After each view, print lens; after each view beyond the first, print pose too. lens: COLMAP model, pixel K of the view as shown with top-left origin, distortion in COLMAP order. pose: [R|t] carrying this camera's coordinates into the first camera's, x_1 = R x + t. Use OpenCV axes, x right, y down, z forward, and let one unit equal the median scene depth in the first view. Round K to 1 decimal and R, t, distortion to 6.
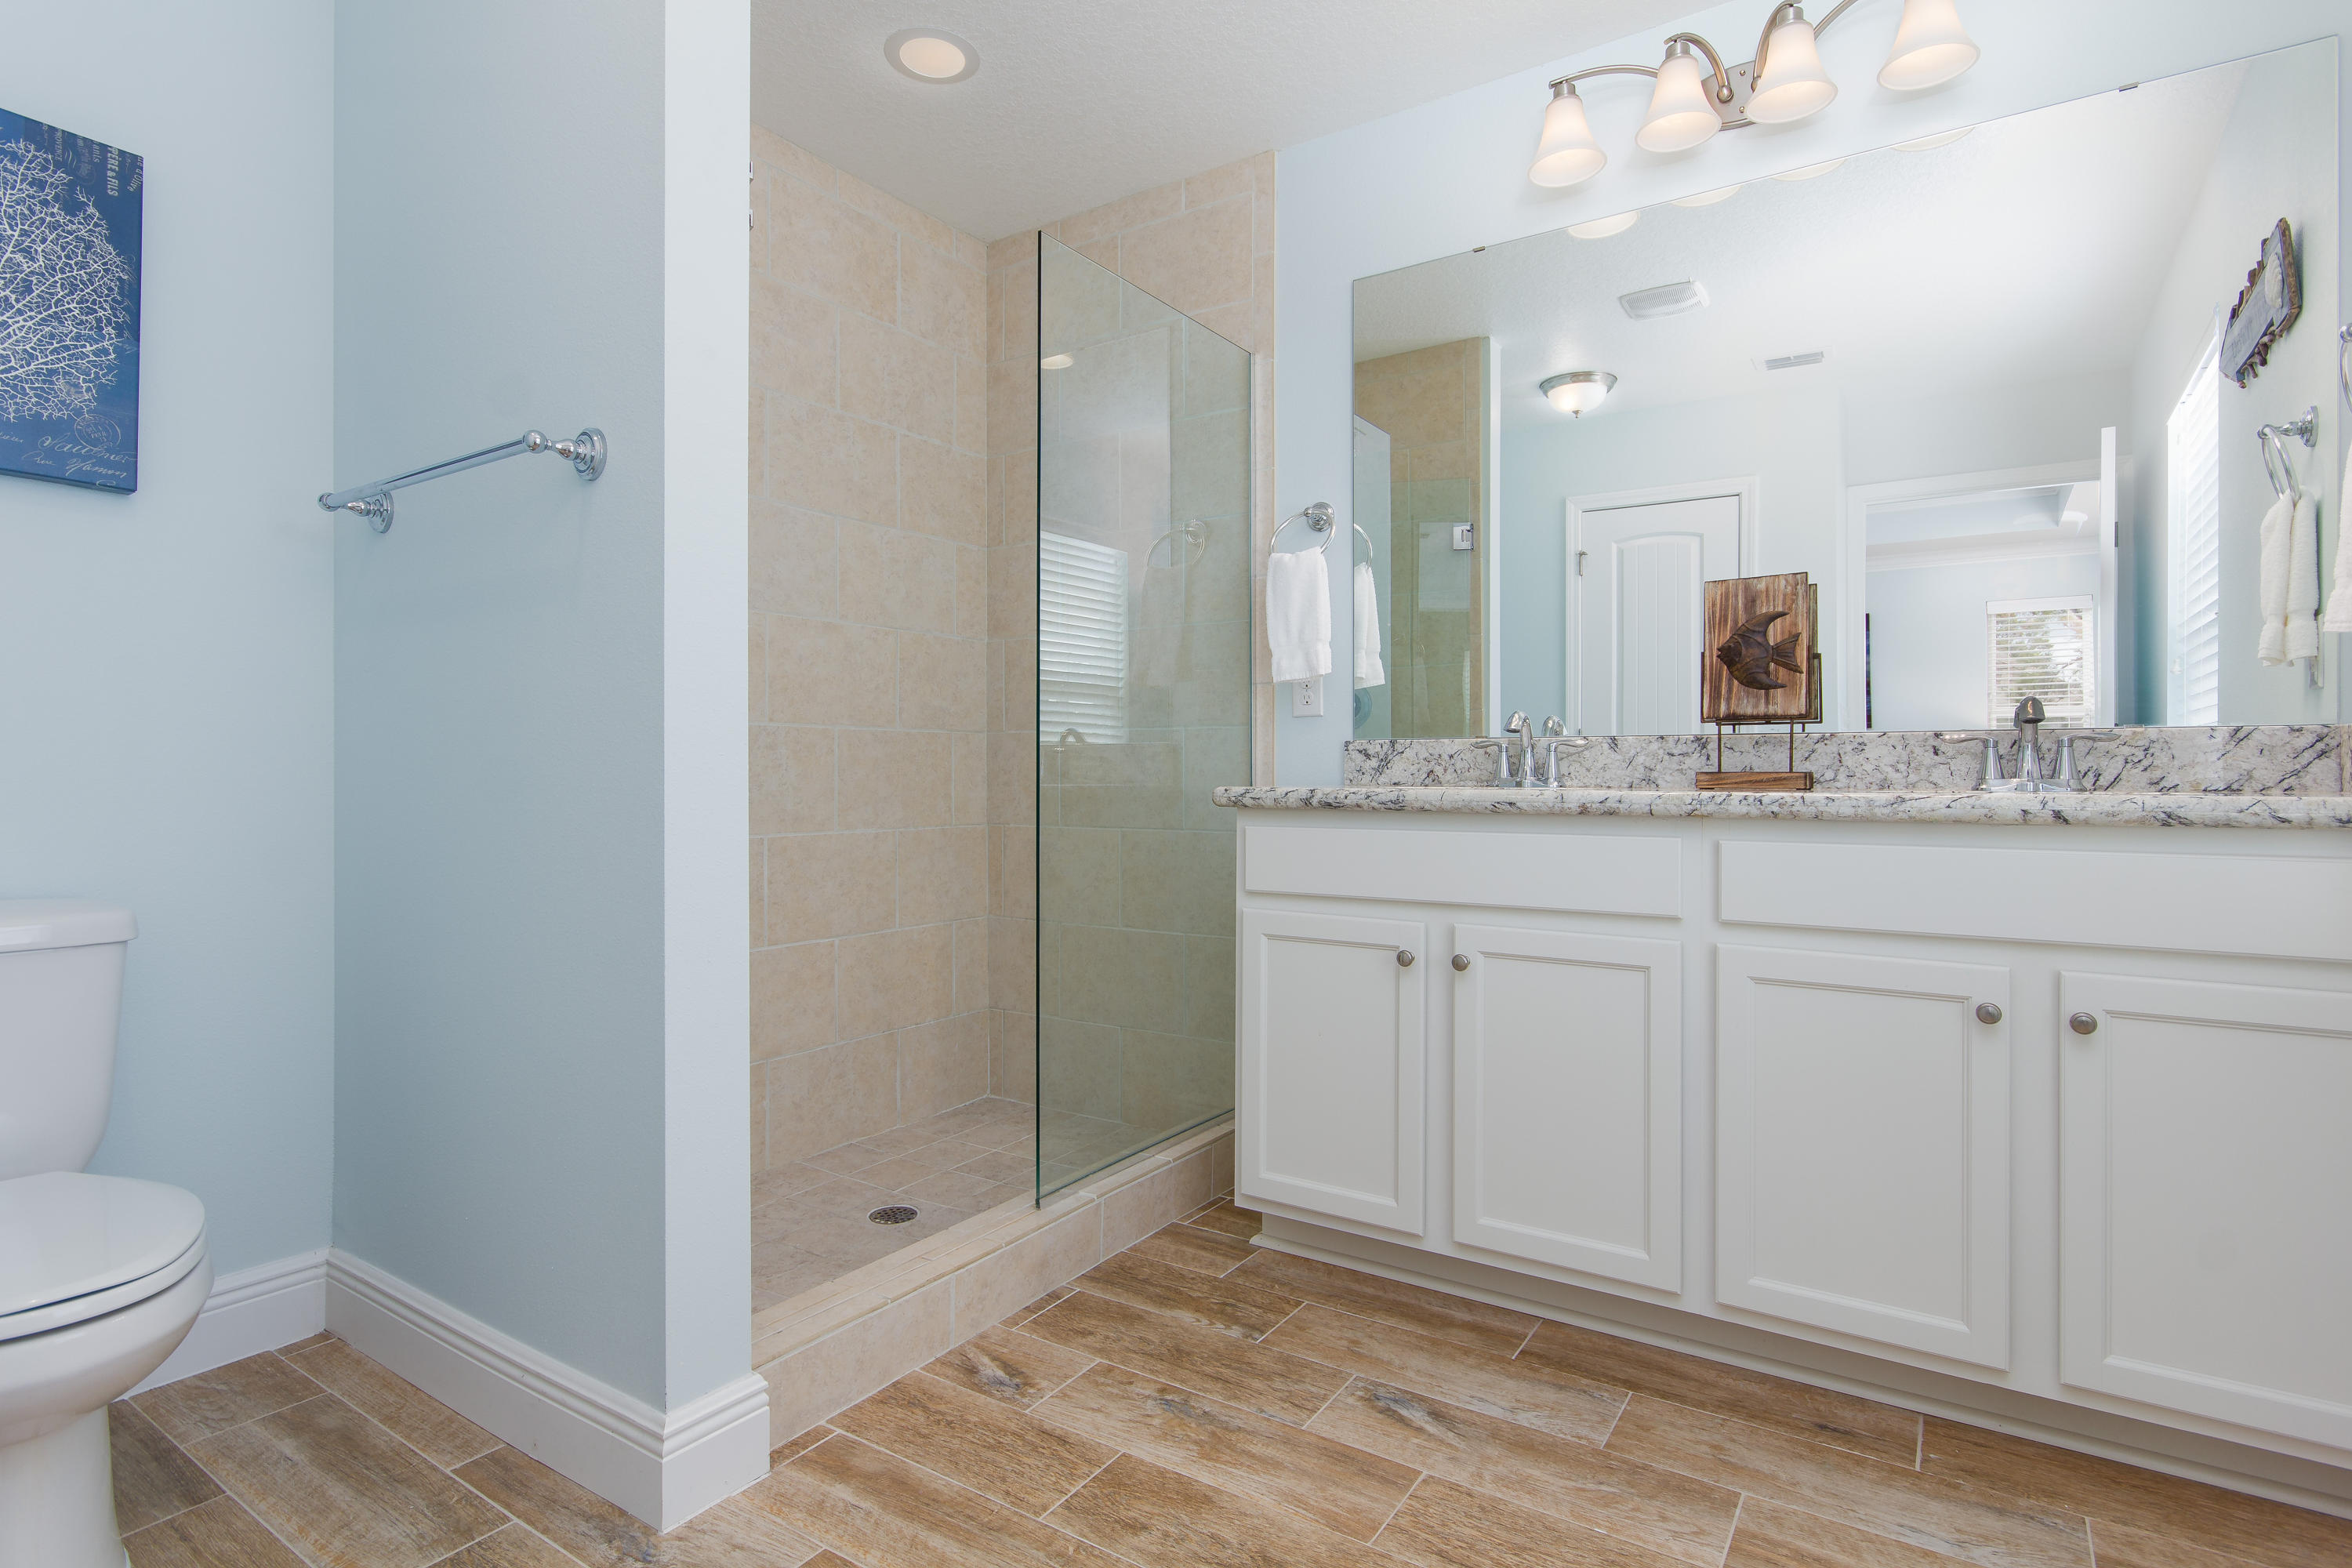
lens RADIAL K [[1204.0, 0, 1173.7], [0, 1204.0, 780.2], [0, 0, 1]] dist [0.000472, -0.000209]
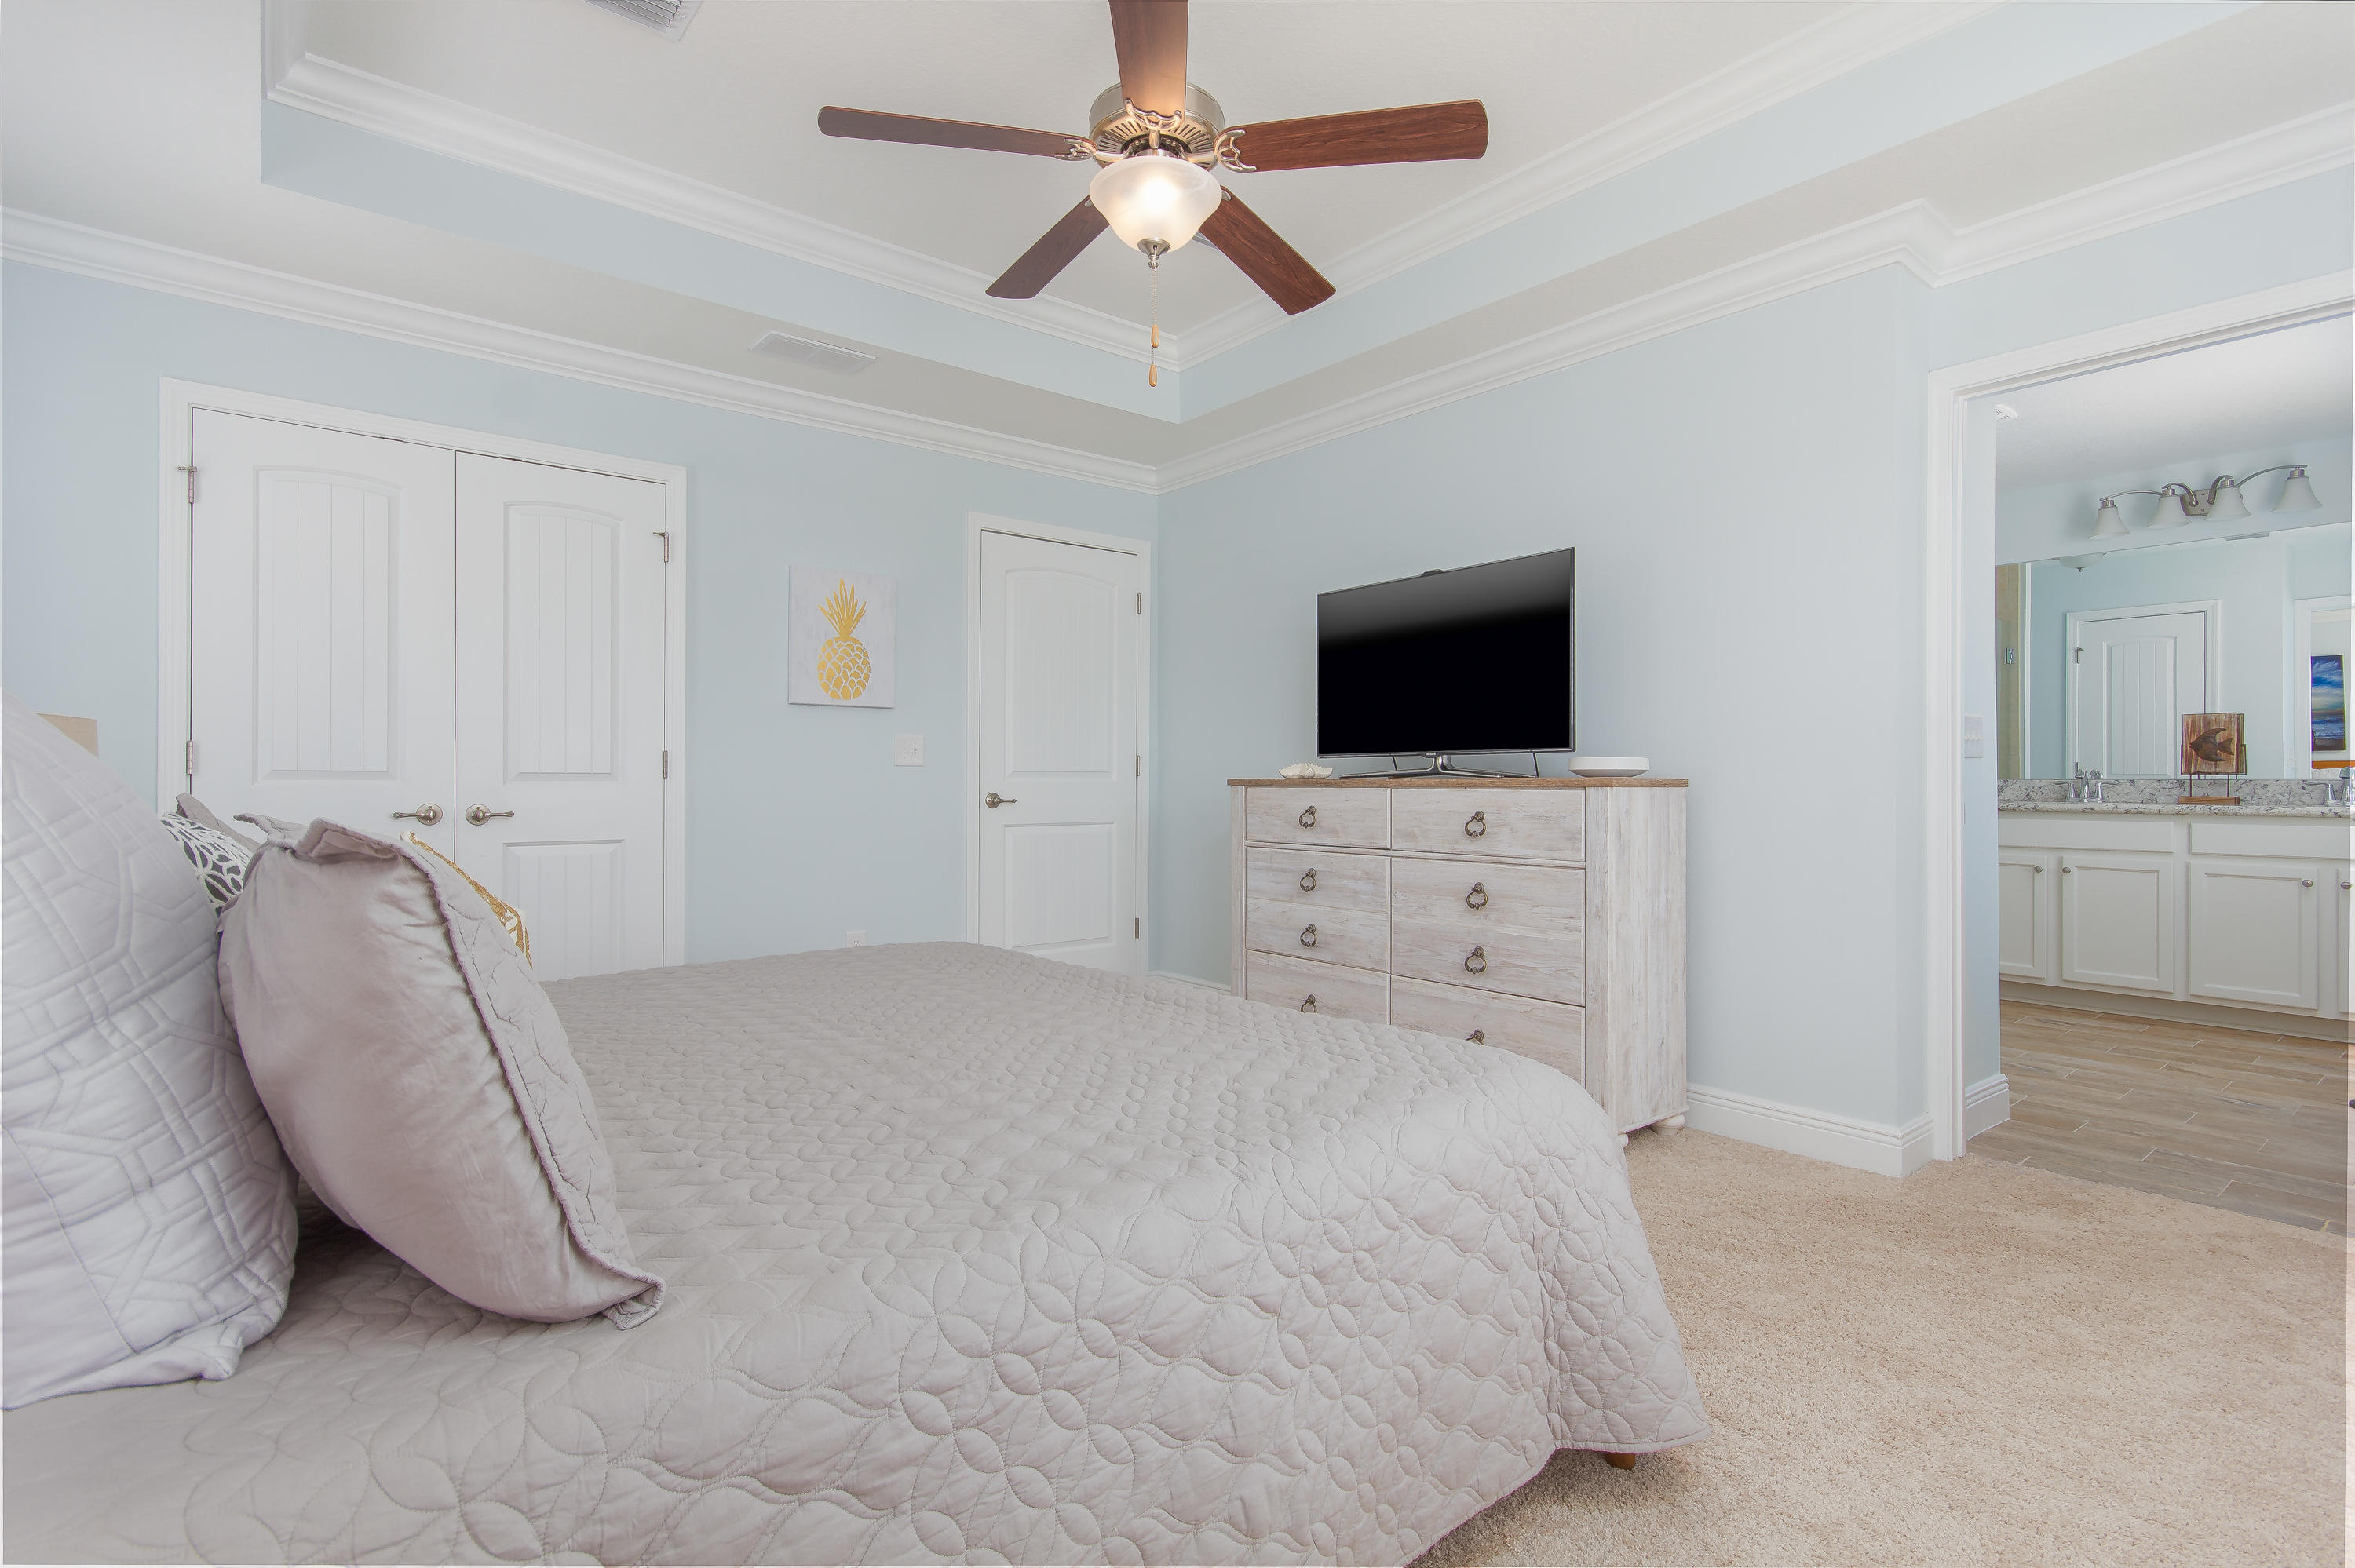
lens RADIAL K [[1097.1, 0, 1186.3], [0, 1097.1, 783.7], [0, 0, 1]] dist [0.004147, 0.000921]
pose [[0.952445, 0.002010, -0.304703, -0.768663], [-0.001935, 0.999998, 0.000548, -0.029260], [0.304704, 0.000068, 0.952447, -1.667980]]
